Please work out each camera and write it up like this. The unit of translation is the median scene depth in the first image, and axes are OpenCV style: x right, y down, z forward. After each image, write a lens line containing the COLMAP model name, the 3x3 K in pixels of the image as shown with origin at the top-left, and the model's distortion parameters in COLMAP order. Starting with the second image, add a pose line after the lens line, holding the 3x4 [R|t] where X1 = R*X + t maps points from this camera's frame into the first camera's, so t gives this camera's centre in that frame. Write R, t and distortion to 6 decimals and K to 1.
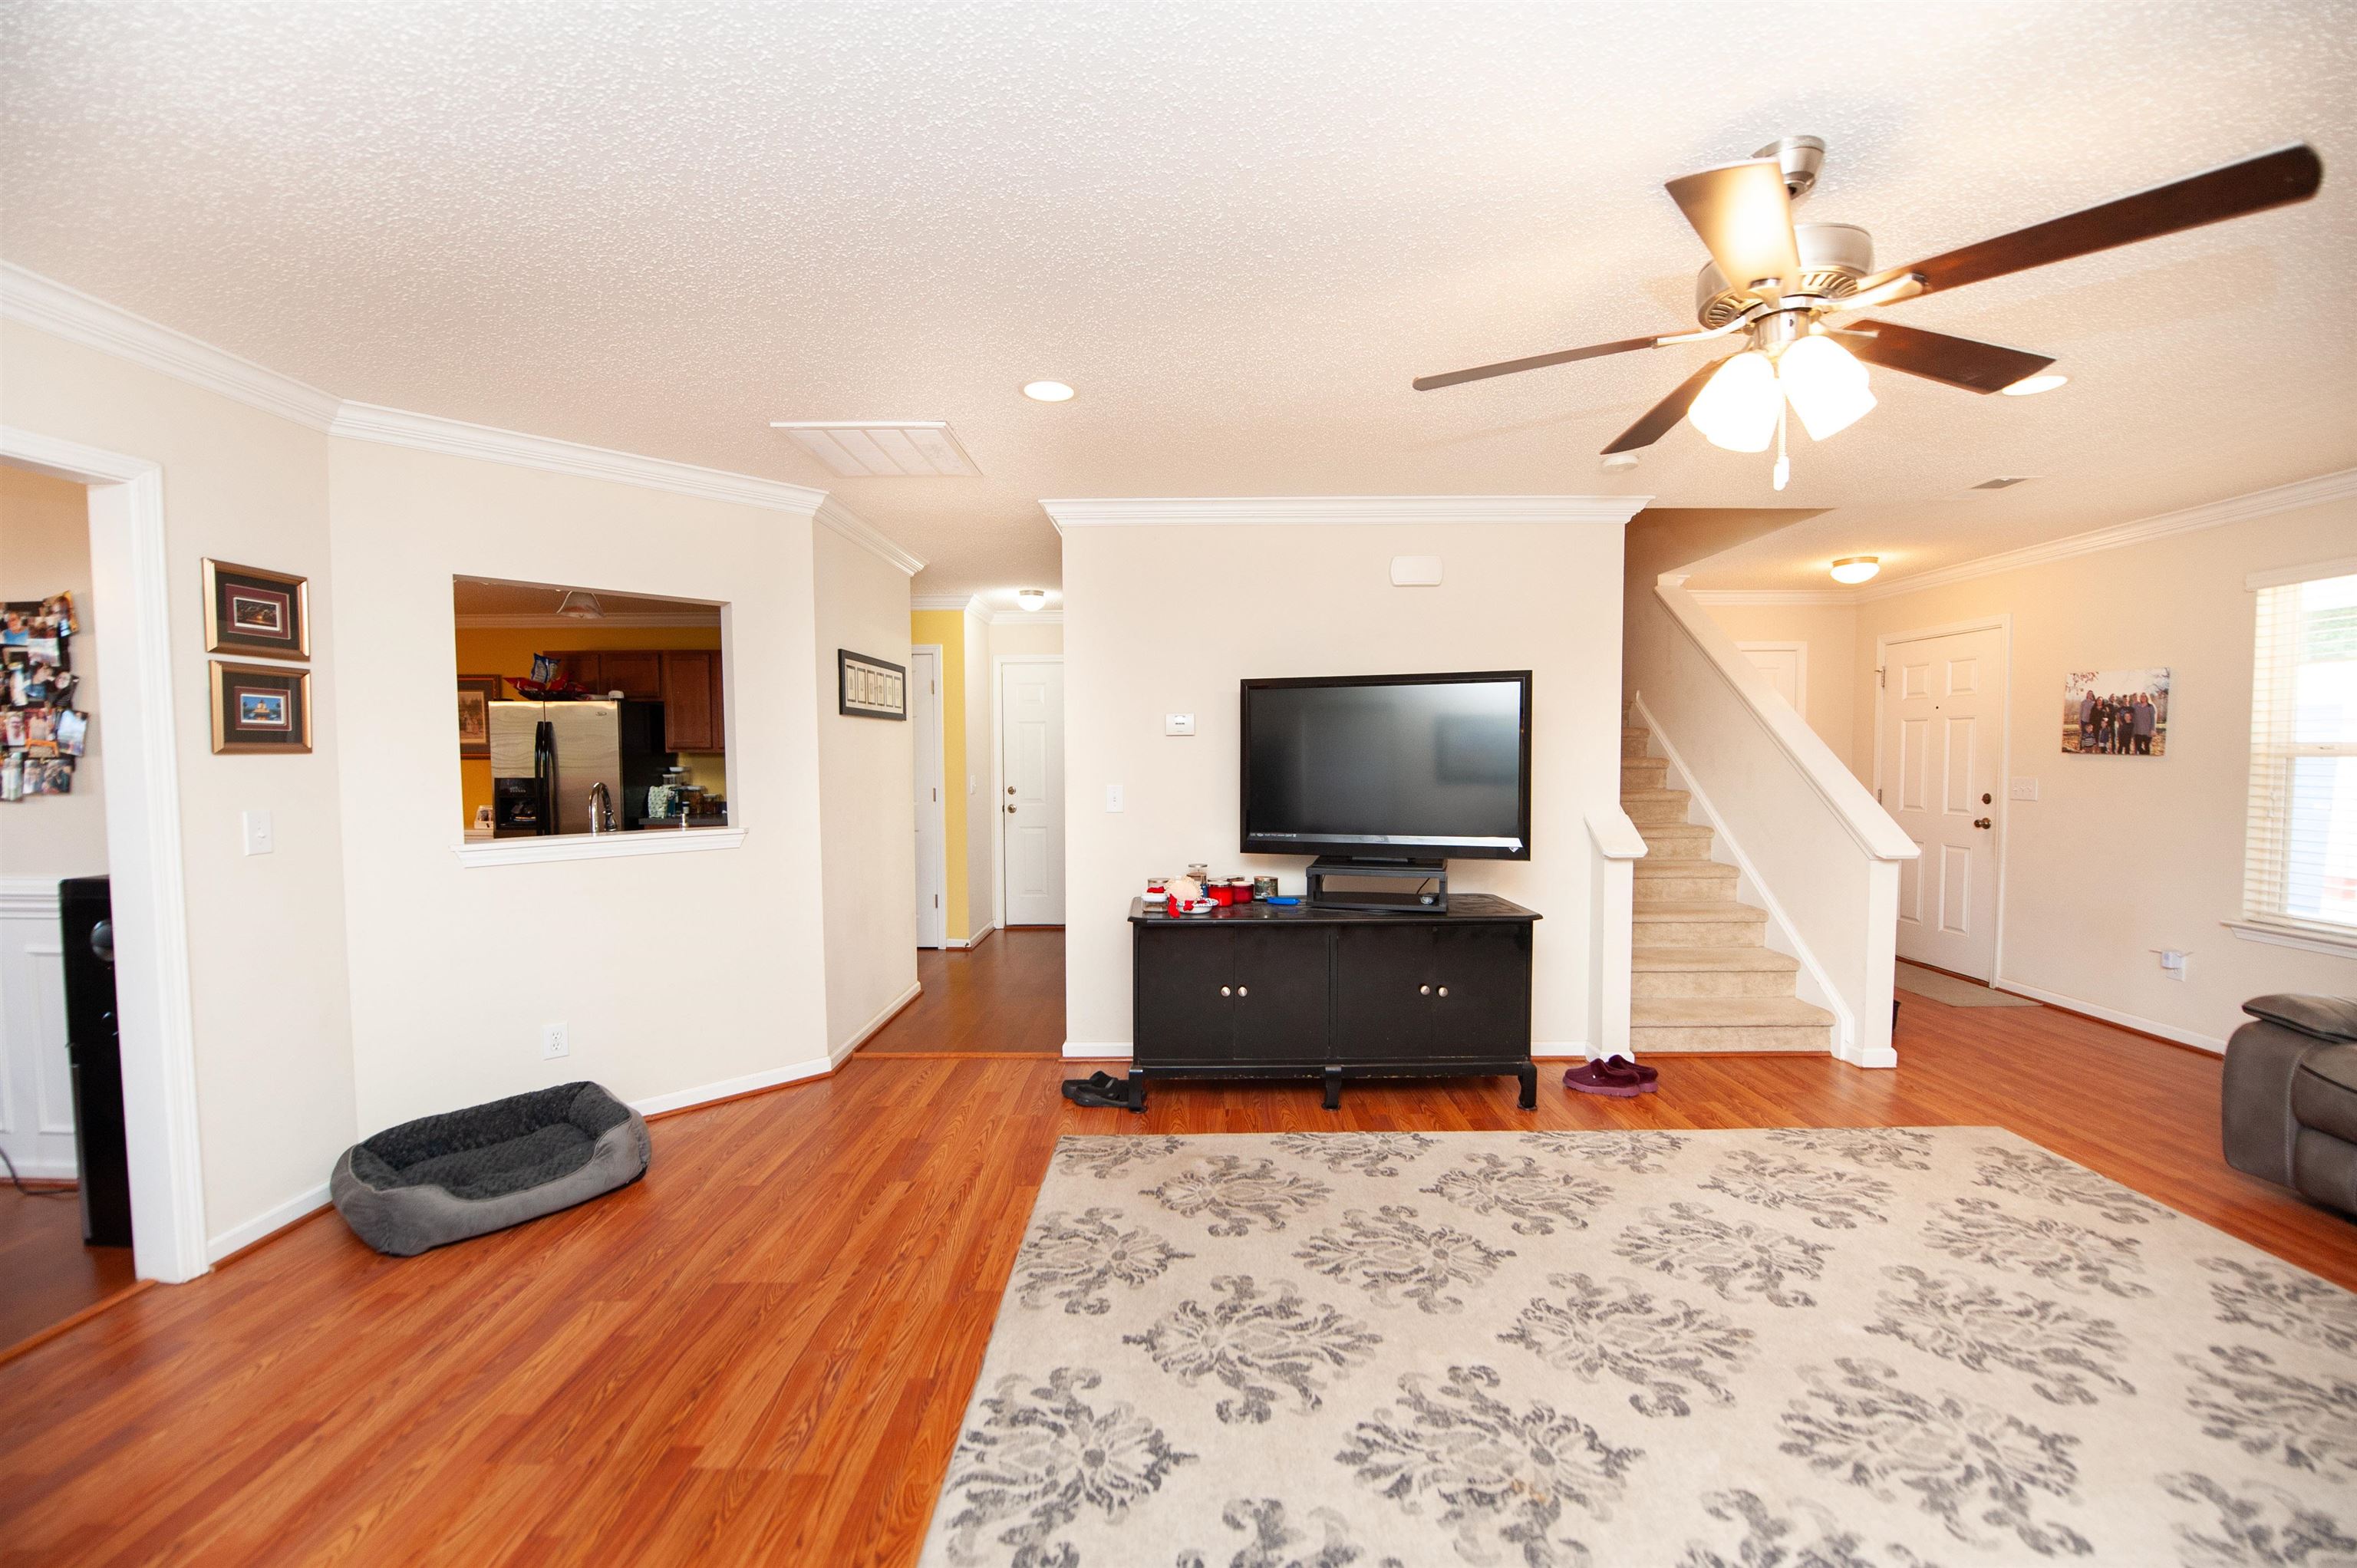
lens RADIAL K [[954.4, 0, 1196.2], [0, 954.4, 793.3], [0, 0, 1]] dist [-0.013401, -0.004441]
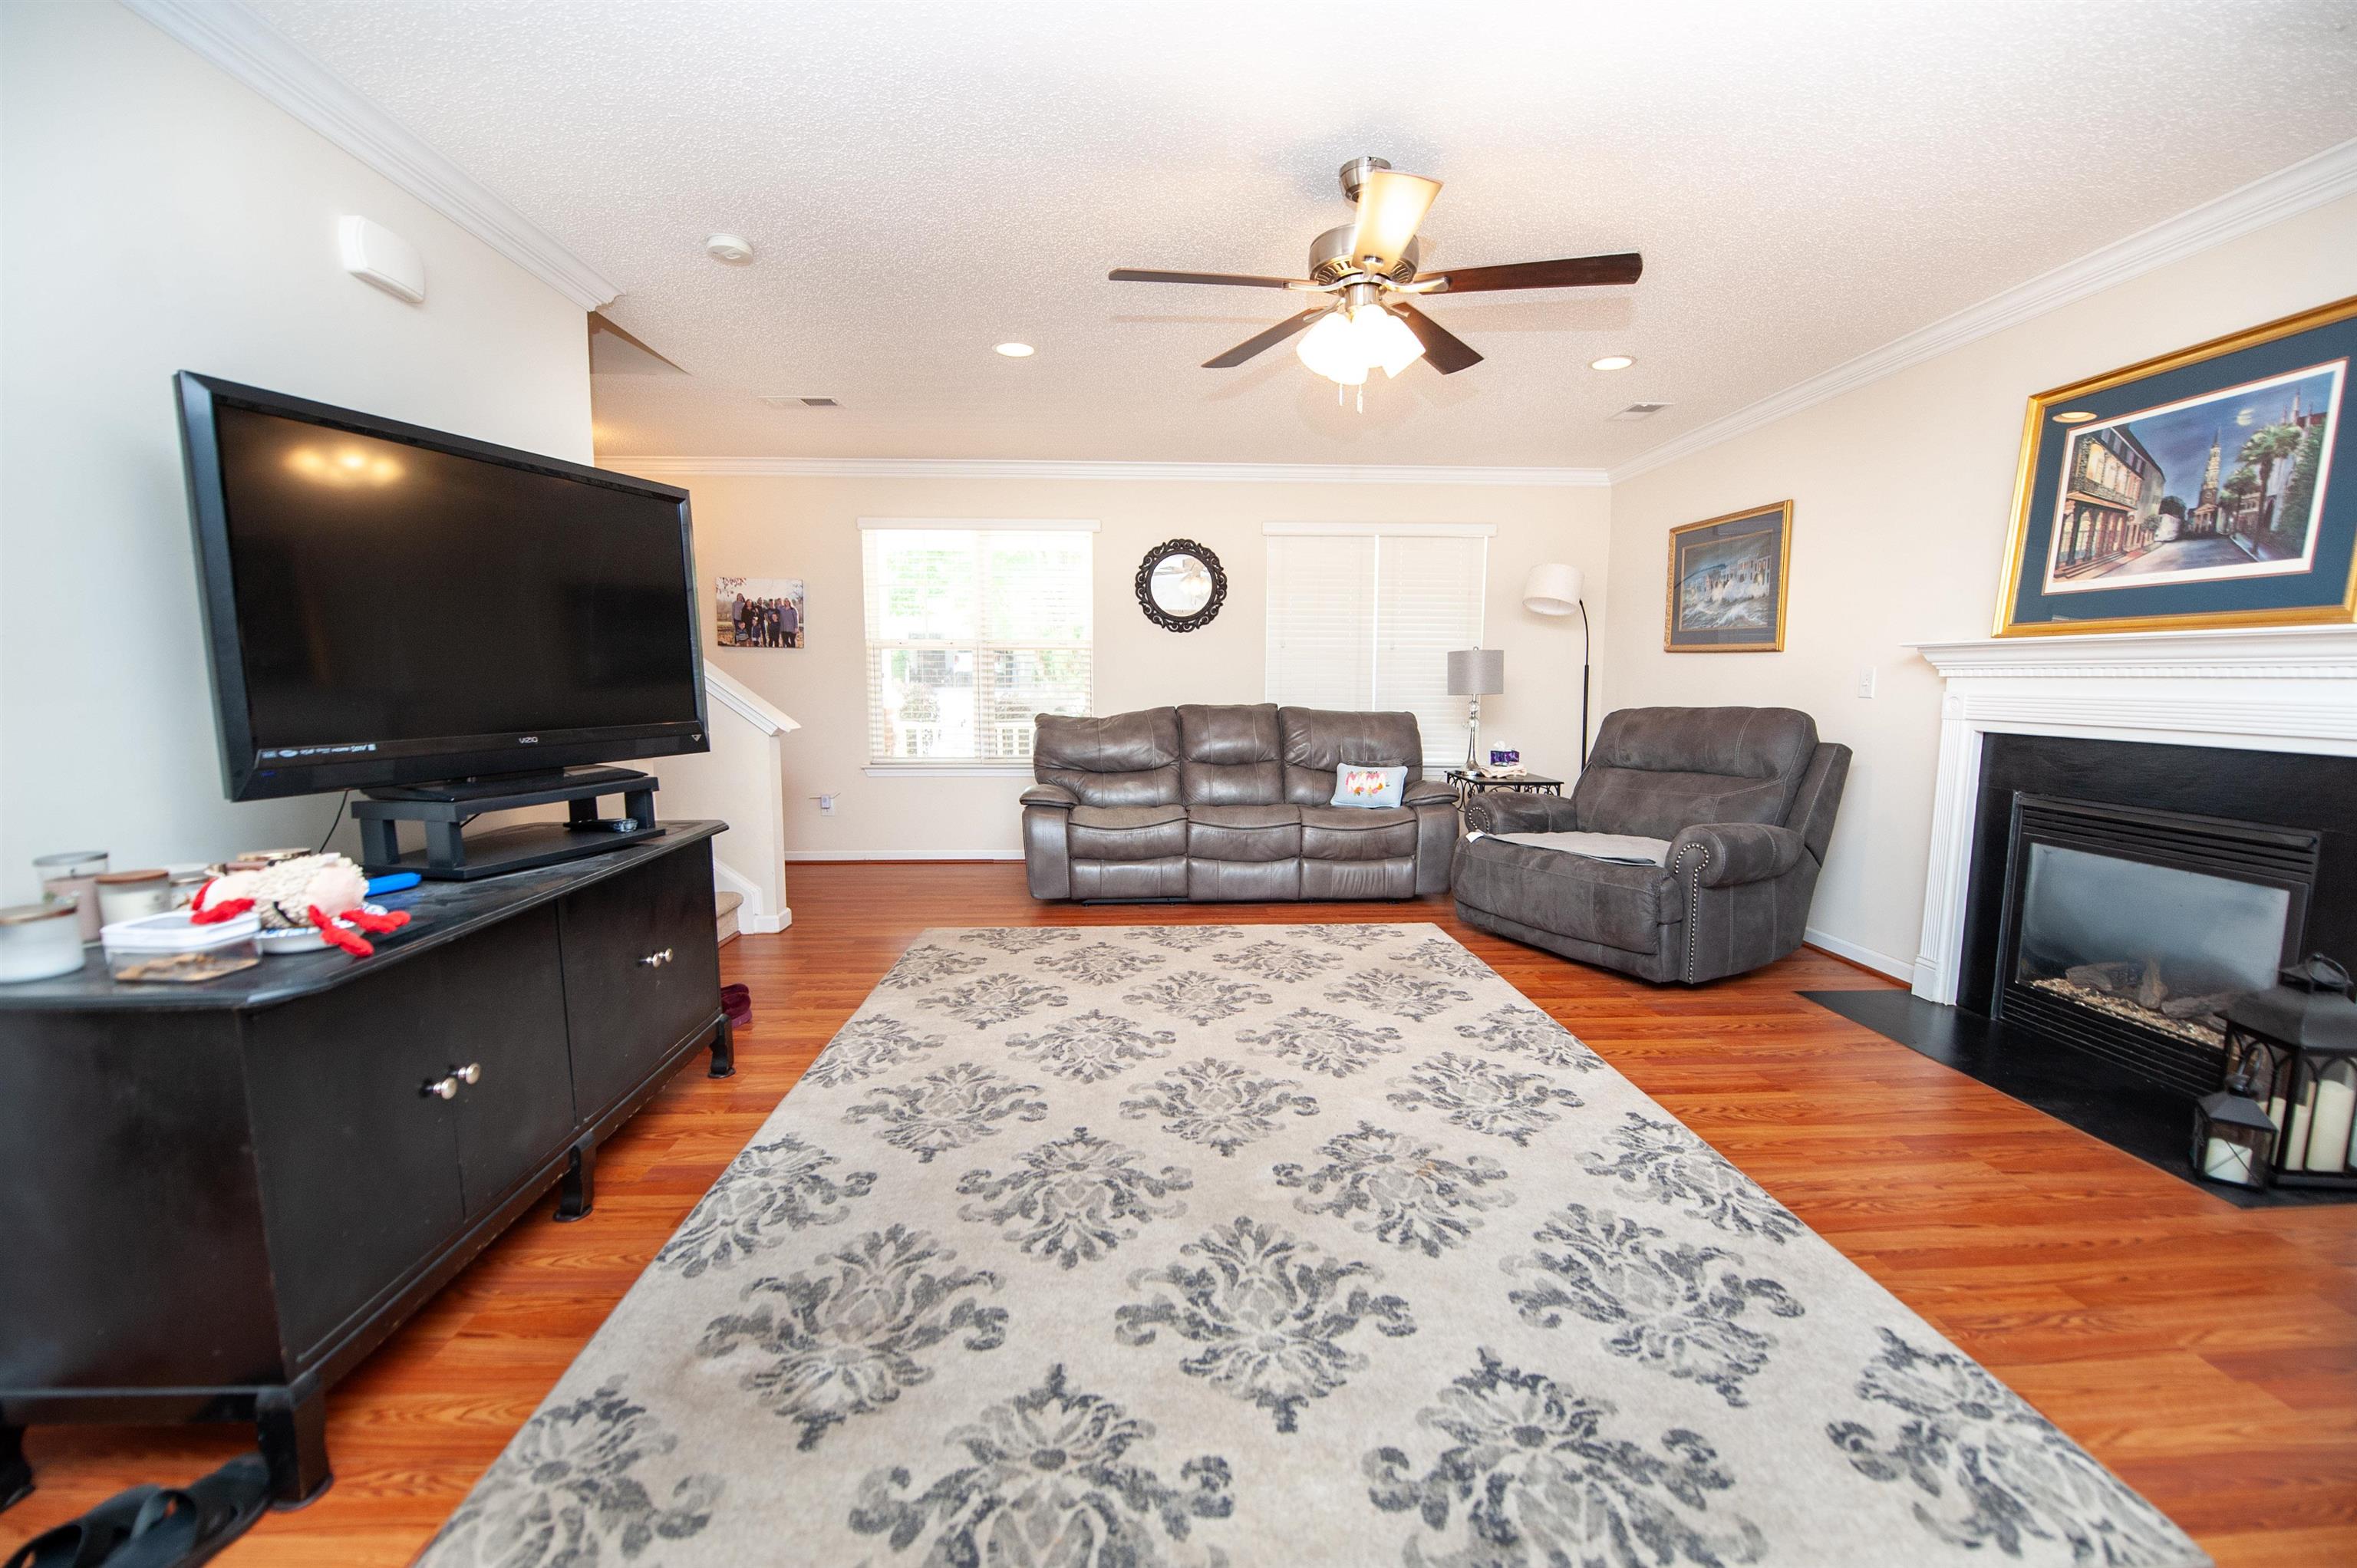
lens RADIAL K [[954.4, 0, 1196.2], [0, 954.4, 793.3], [0, 0, 1]] dist [-0.013401, -0.004441]
pose [[-0.057673, -0.117306, 0.991420, -0.581879], [0.042807, 0.991869, 0.119850, 0.042690], [-0.997417, 0.049352, -0.052182, 0.923681]]
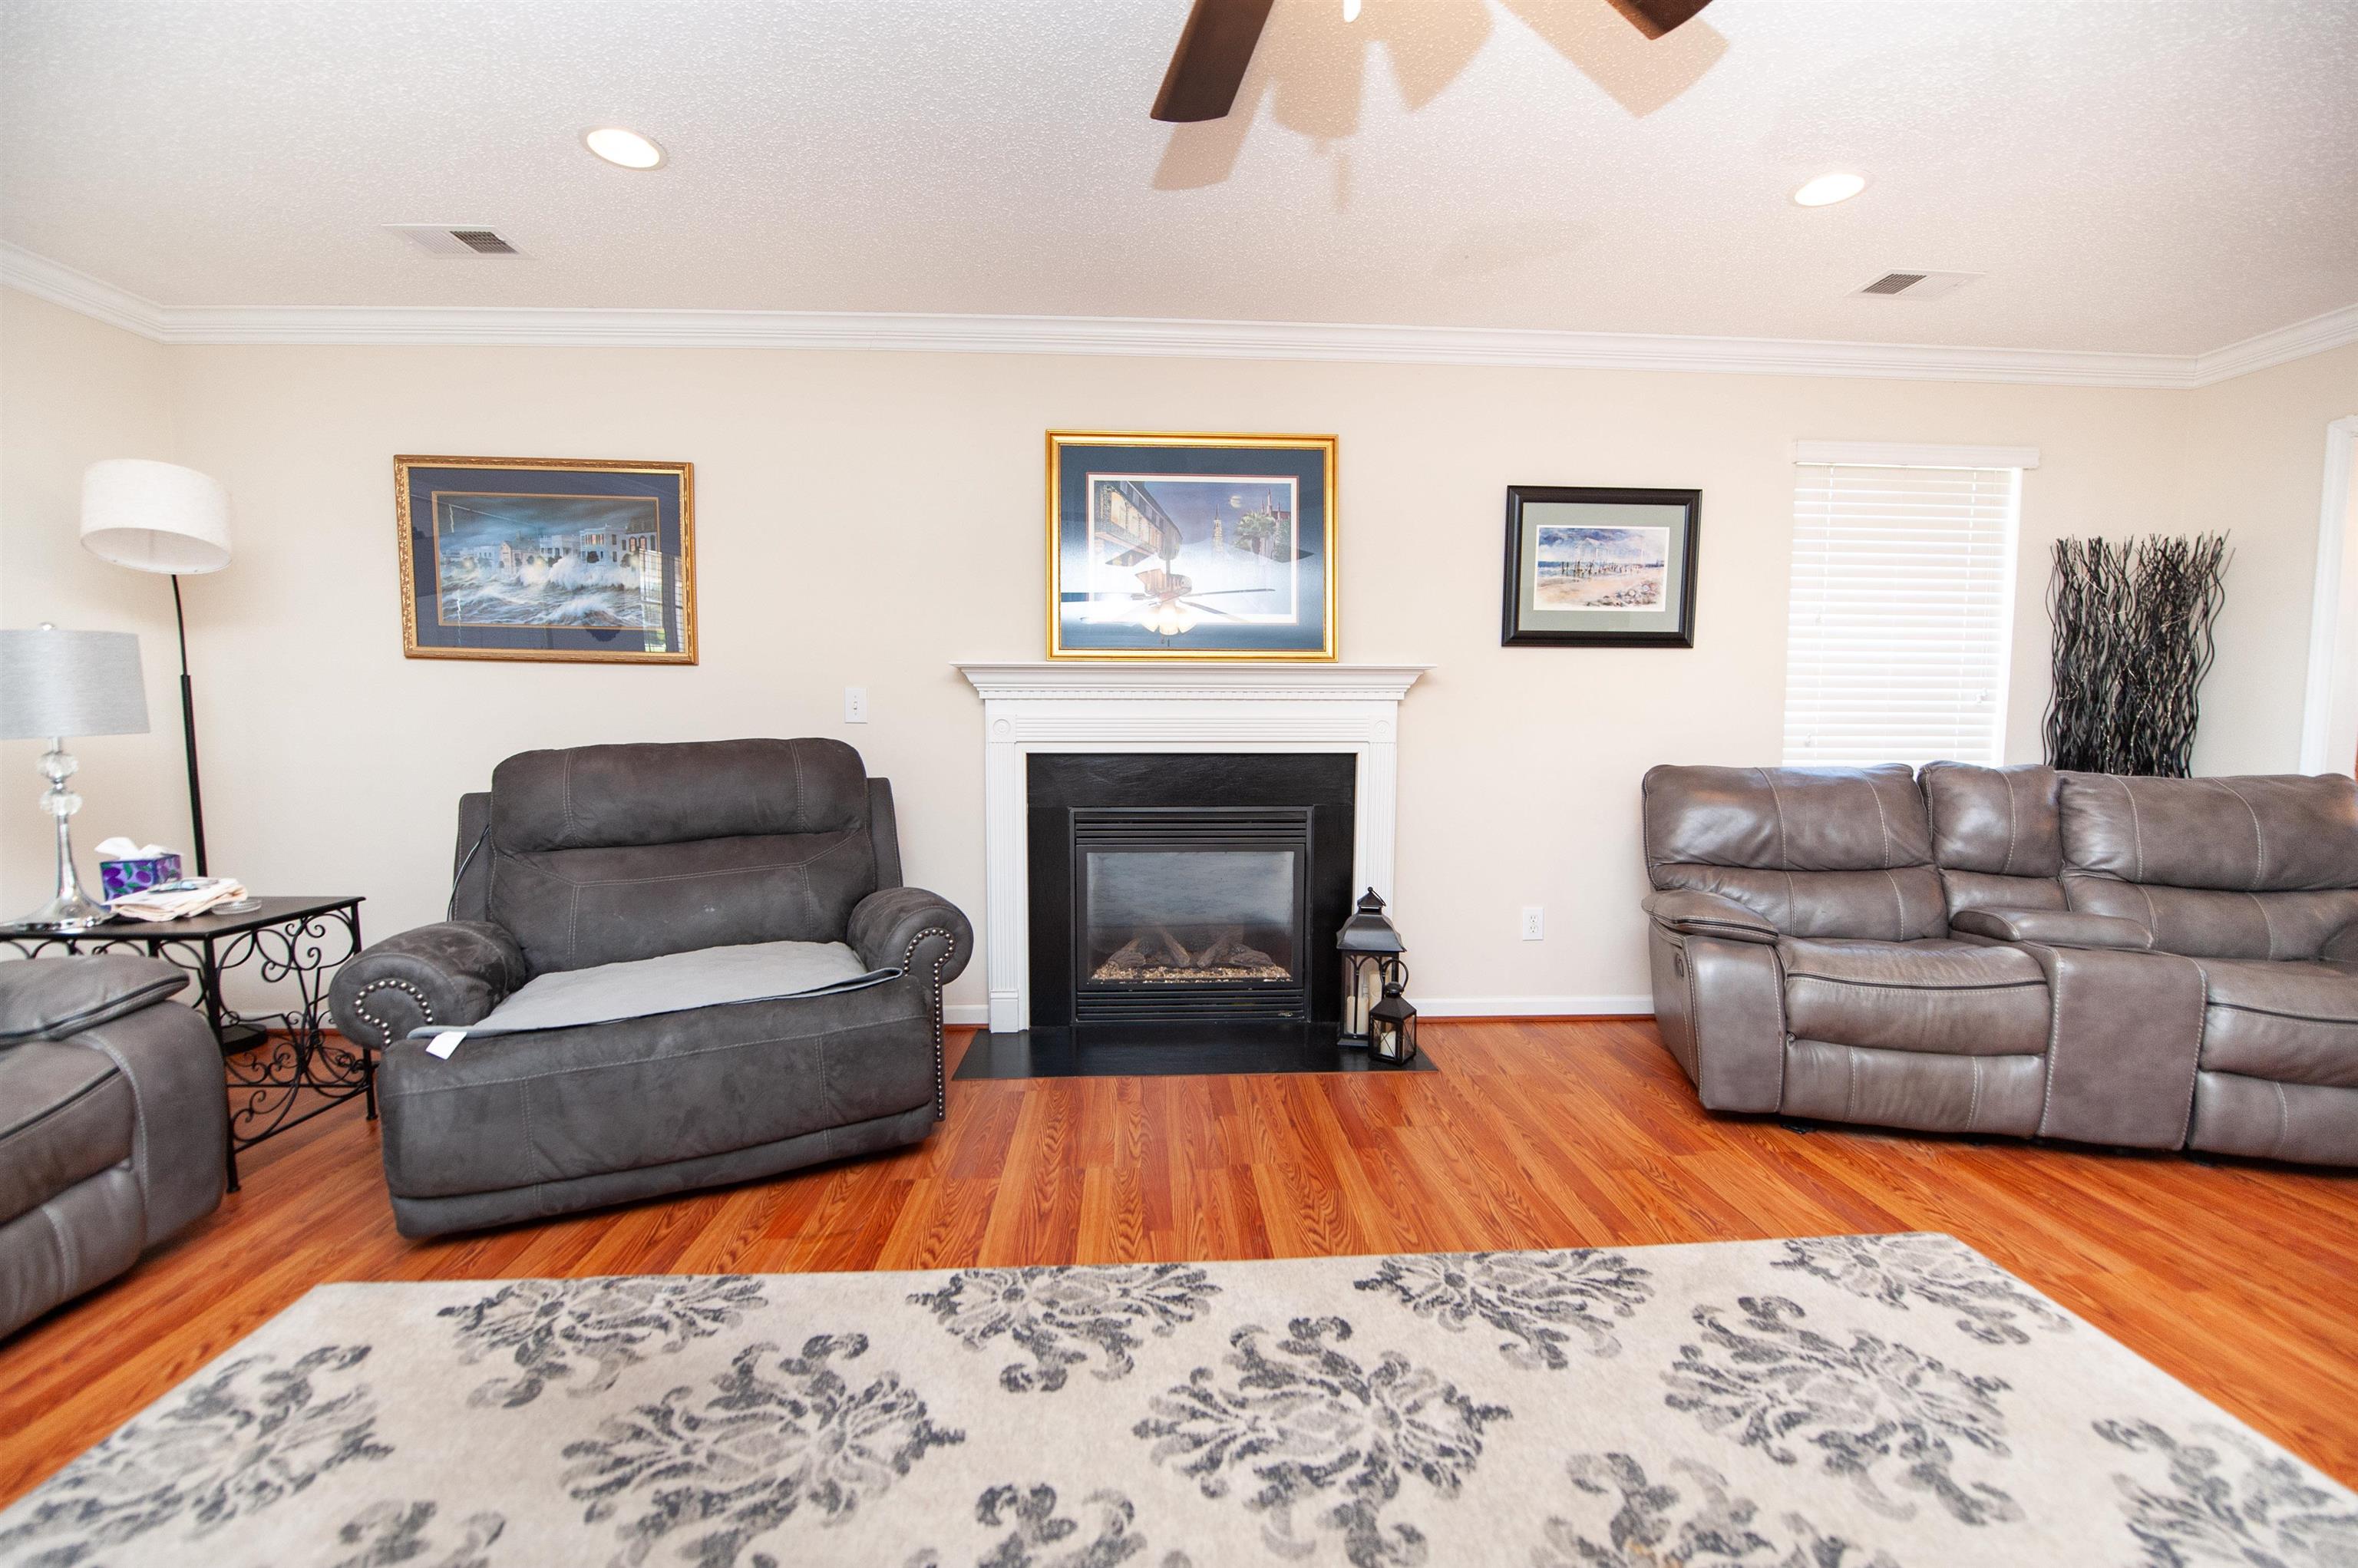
lens RADIAL K [[954.8, 0, 1196.7], [0, 954.8, 793.3], [0, 0, 1]] dist [-0.013401, -0.004441]
pose [[-0.998578, 0.004490, -0.053117, 0.503385], [-0.002362, 0.991741, 0.128235, 0.045042], [0.053254, 0.128178, -0.990320, 1.103810]]
